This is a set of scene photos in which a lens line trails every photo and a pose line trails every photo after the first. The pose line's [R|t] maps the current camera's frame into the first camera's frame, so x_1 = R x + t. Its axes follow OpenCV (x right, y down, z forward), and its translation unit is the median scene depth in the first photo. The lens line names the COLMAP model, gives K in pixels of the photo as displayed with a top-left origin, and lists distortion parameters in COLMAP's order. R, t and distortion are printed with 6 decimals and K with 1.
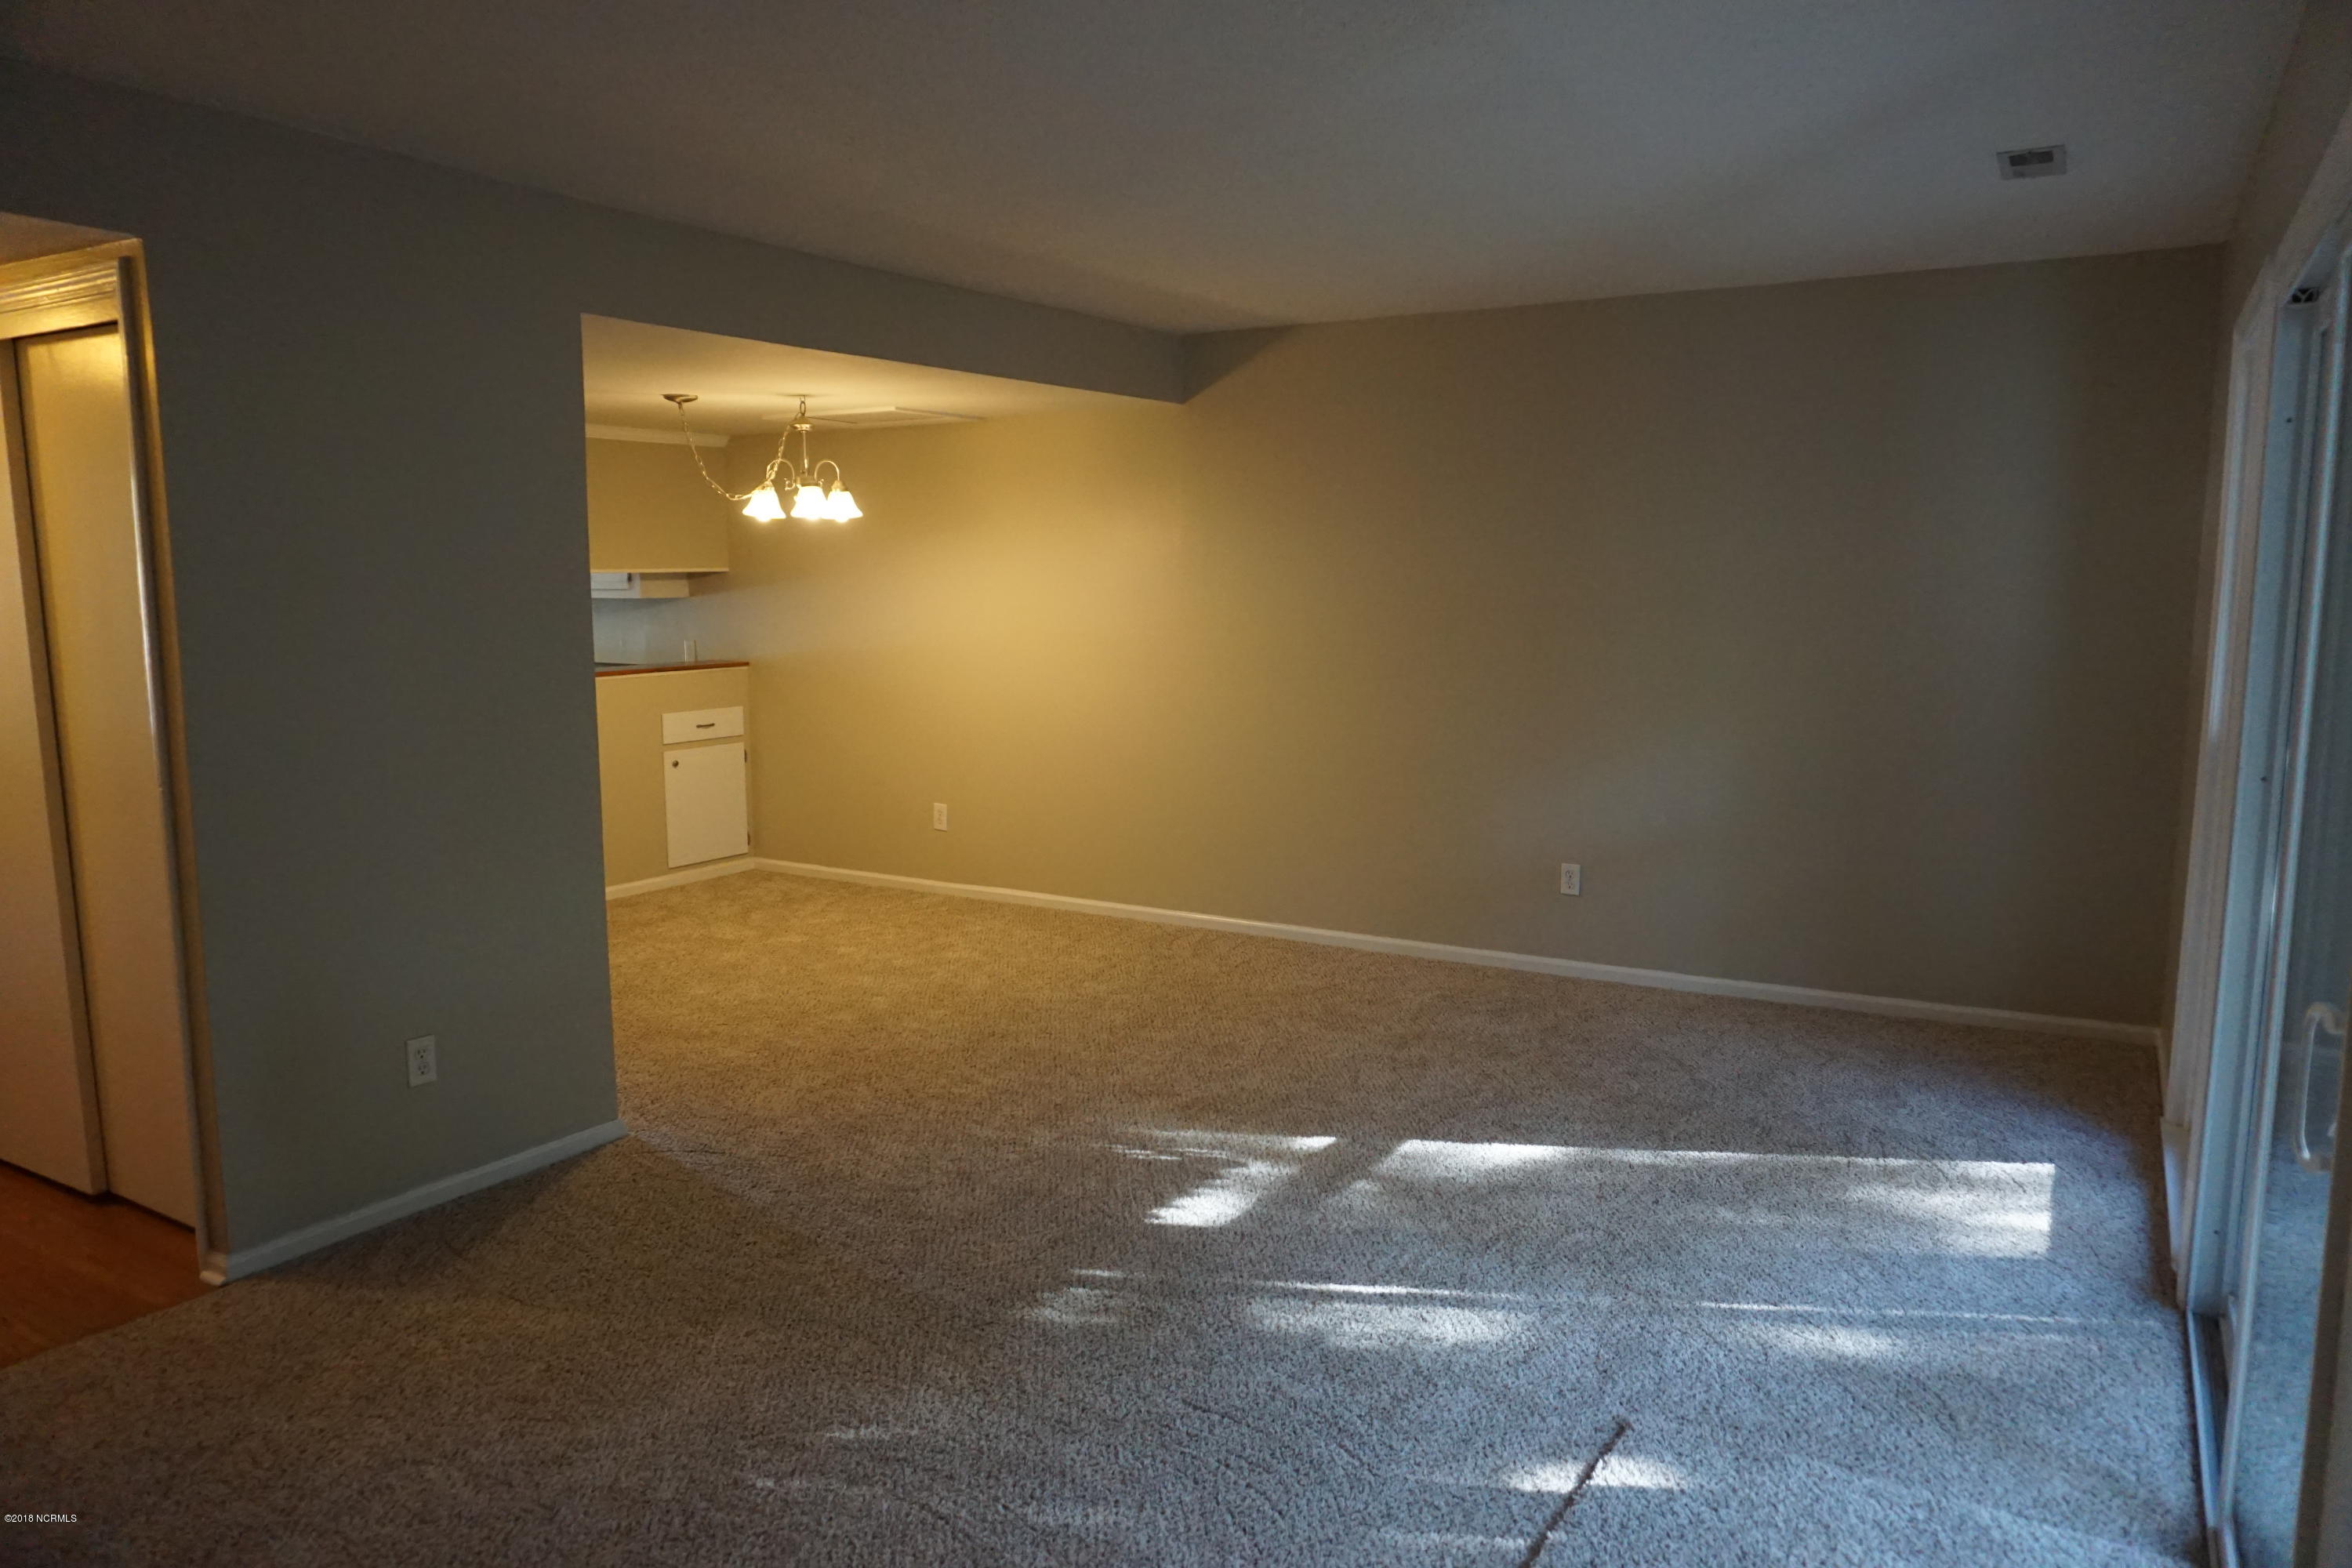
lens RADIAL K [[1580.3, 0, 1181.3], [0, 1580.3, 778.6], [0, 0, 1]] dist [-0.035615, 0.029296]
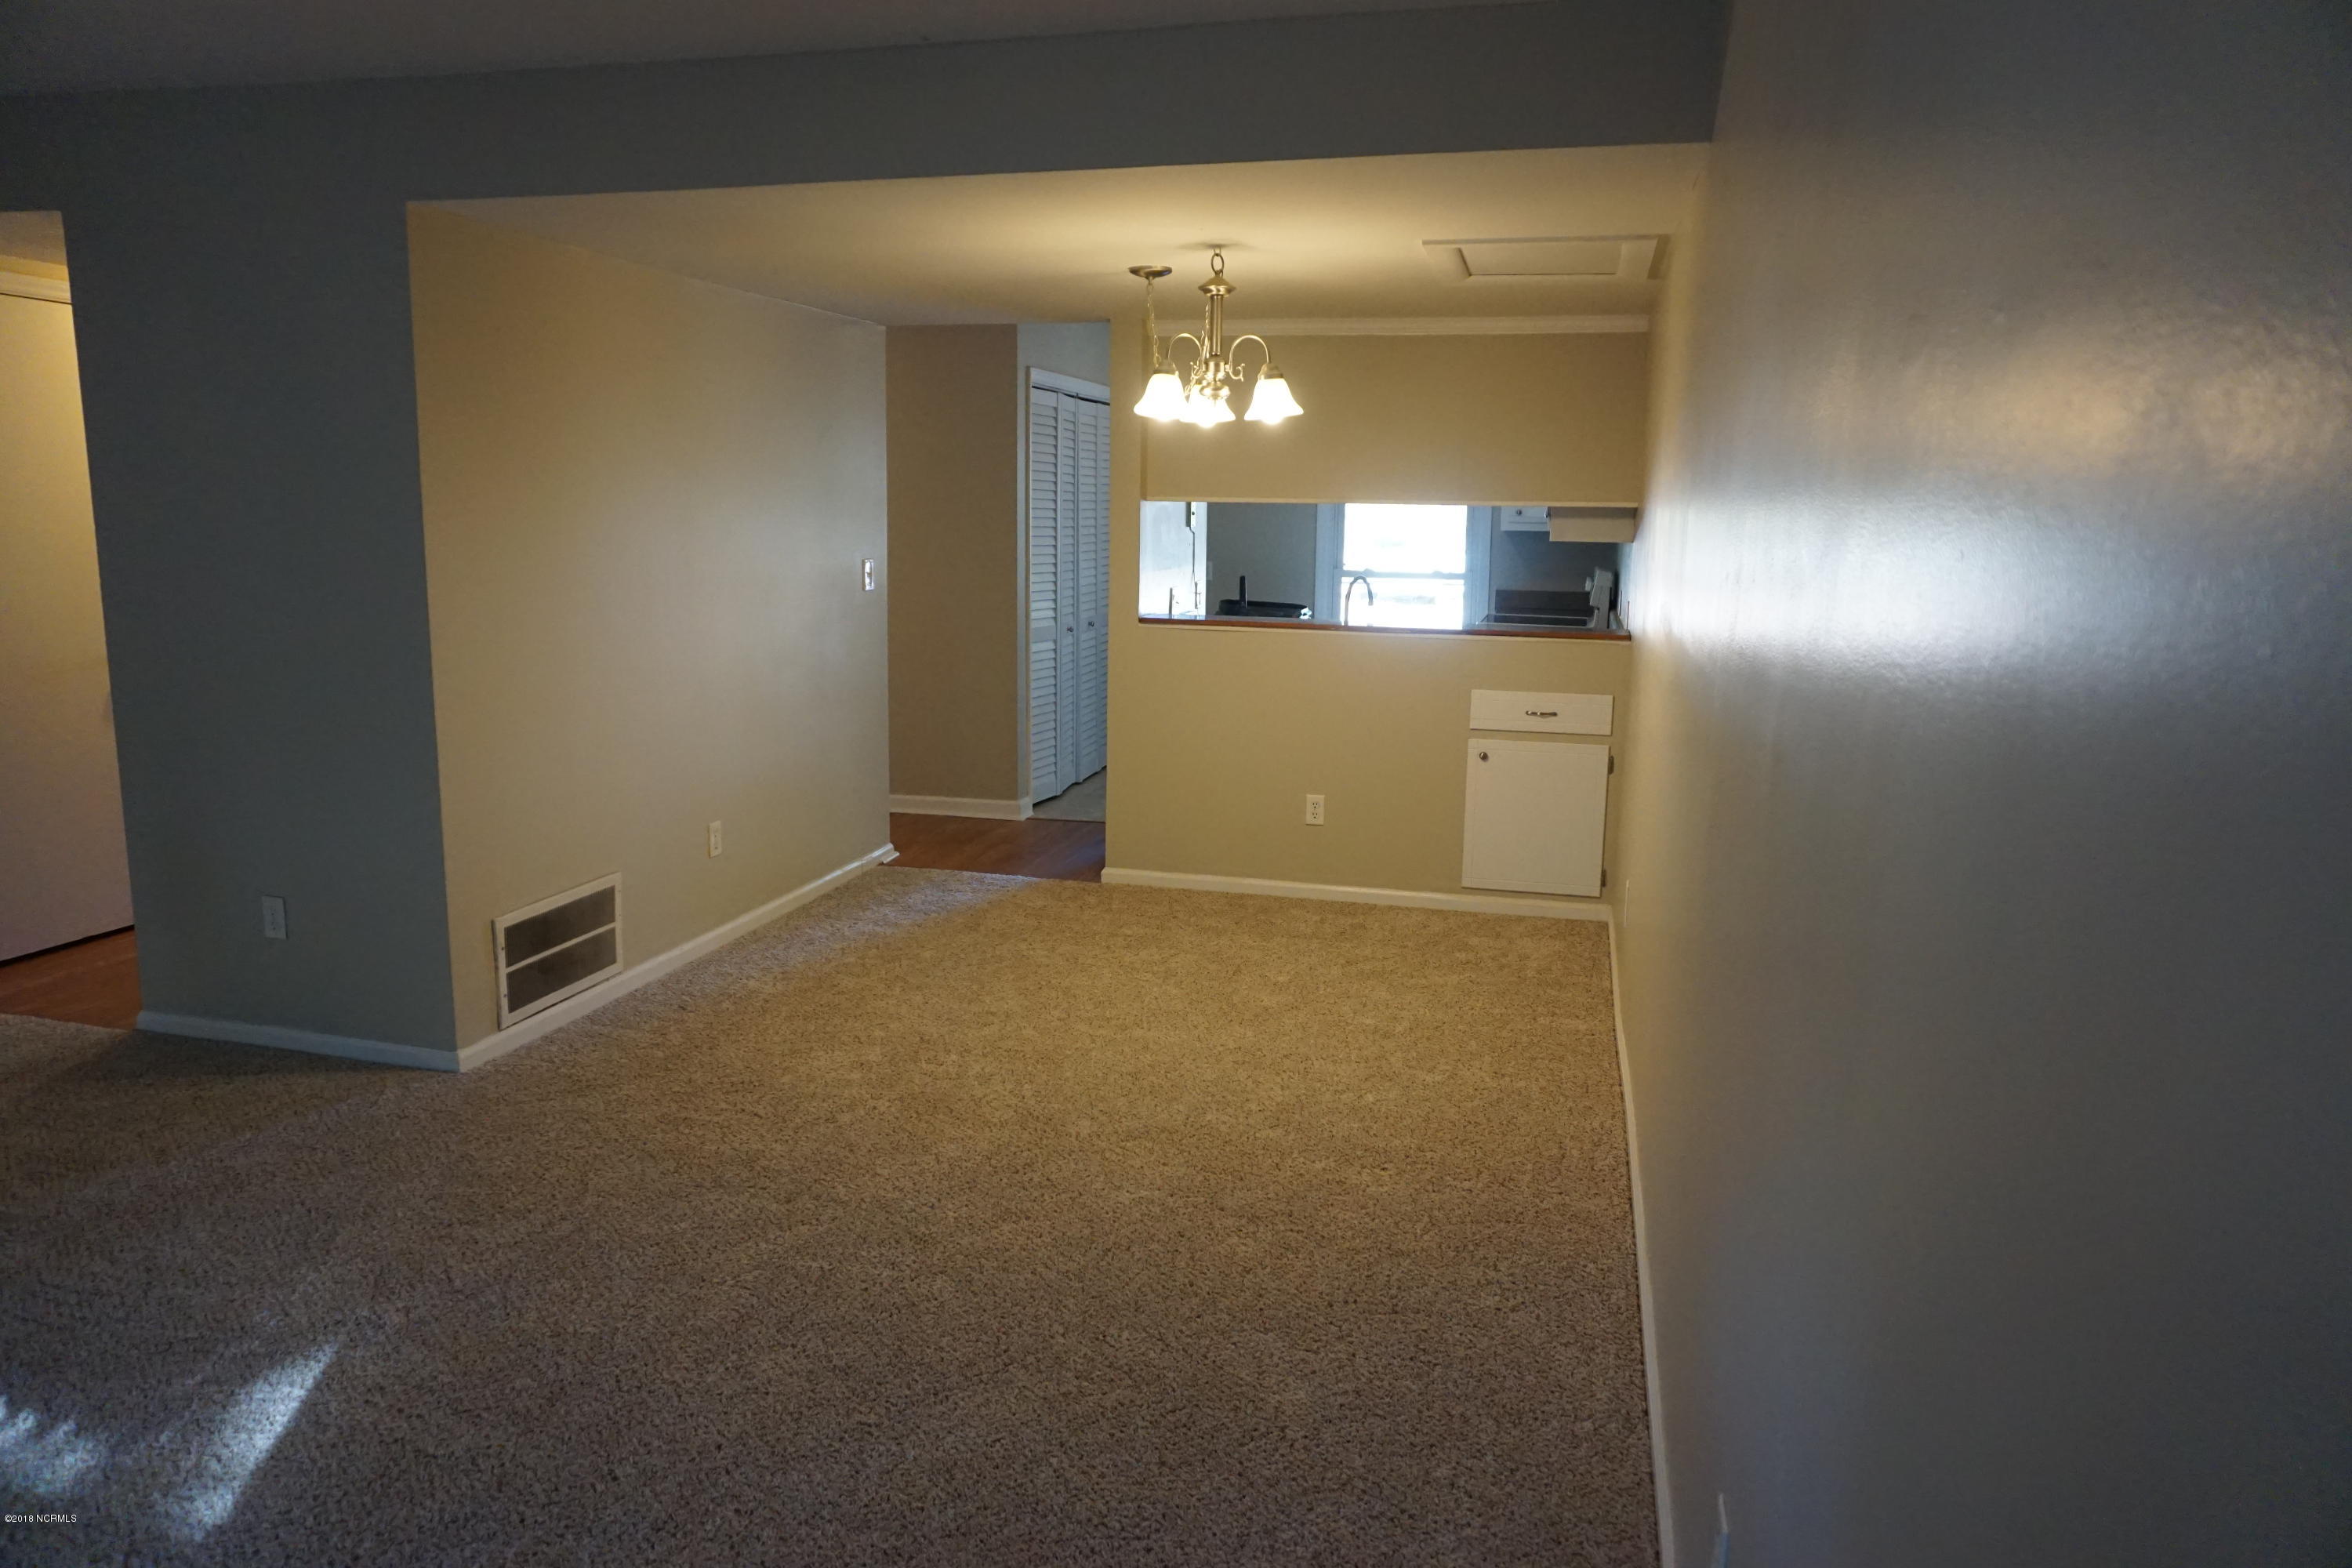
lens RADIAL K [[1580.3, 0, 1168.4], [0, 1580.3, 795.1], [0, 0, 1]] dist [-0.035615, 0.029296]
pose [[0.287691, 0.176447, -0.941329, 0.450266], [-0.143819, 0.979696, 0.139685, -0.094469], [0.946863, 0.095195, 0.307227, 0.766747]]
